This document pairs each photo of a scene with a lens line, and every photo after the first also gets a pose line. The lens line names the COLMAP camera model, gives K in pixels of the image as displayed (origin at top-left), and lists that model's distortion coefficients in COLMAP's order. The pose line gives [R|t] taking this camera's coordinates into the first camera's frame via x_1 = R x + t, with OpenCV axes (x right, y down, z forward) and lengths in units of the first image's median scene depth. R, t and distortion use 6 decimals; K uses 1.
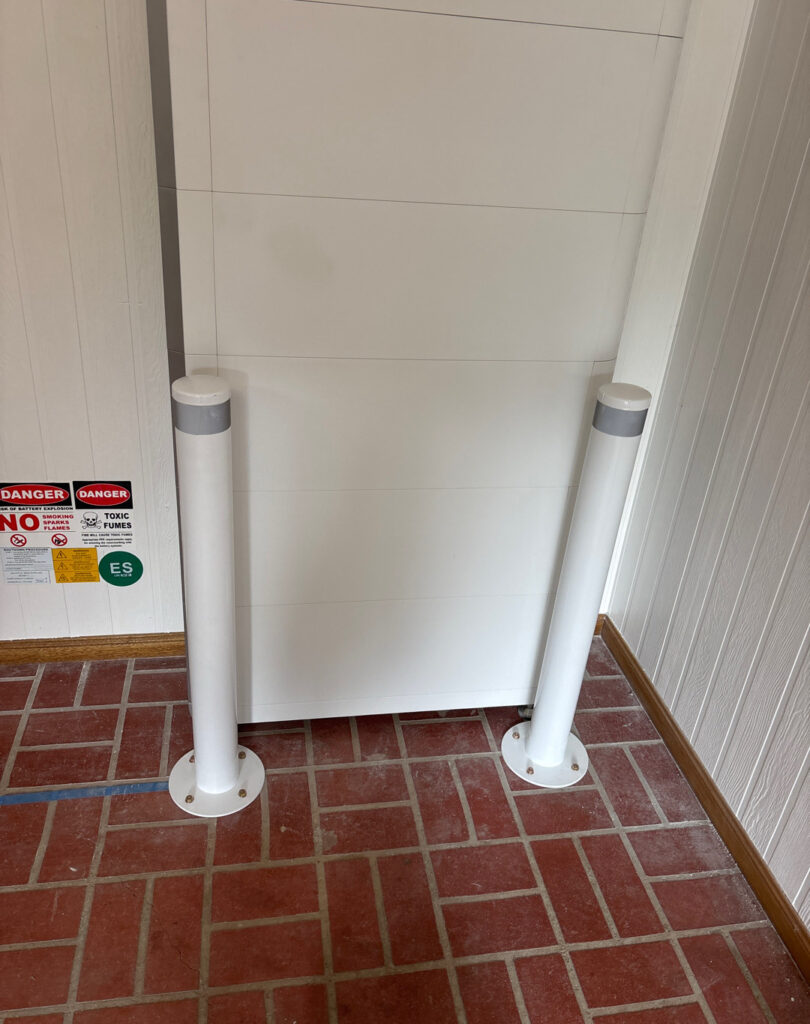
lens RADIAL K [[761.5, 0, 411.7], [0, 761.5, 507.6], [0, 0, 1]] dist [0.005153, 0.011755]
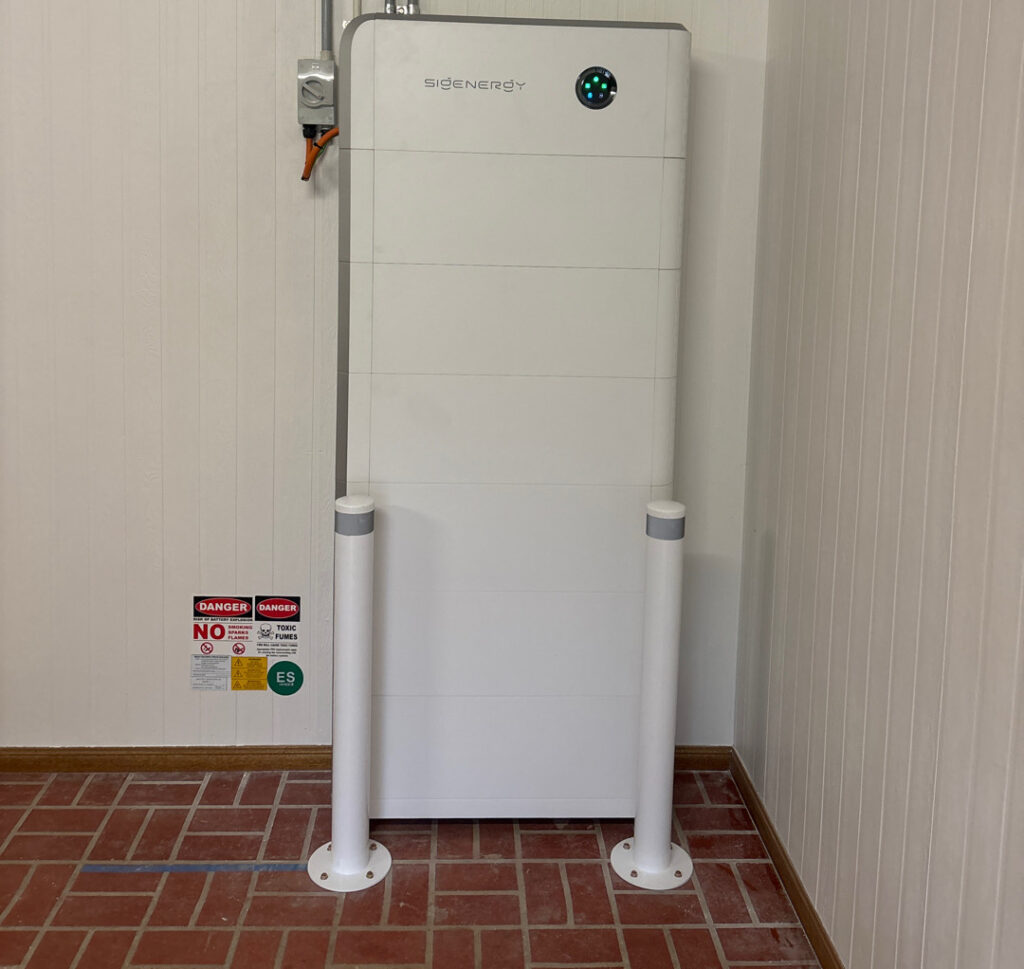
lens RADIAL K [[1740.3, 0, 511.0], [0, 1740.3, 484.5], [0, 0, 1]] dist [-0.023159, 0.000000]
pose [[0.973405, -0.013869, -0.228670, 0.563157], [-0.055510, 0.954141, -0.294165, 0.564010], [0.222264, 0.299035, 0.927996, -1.469512]]
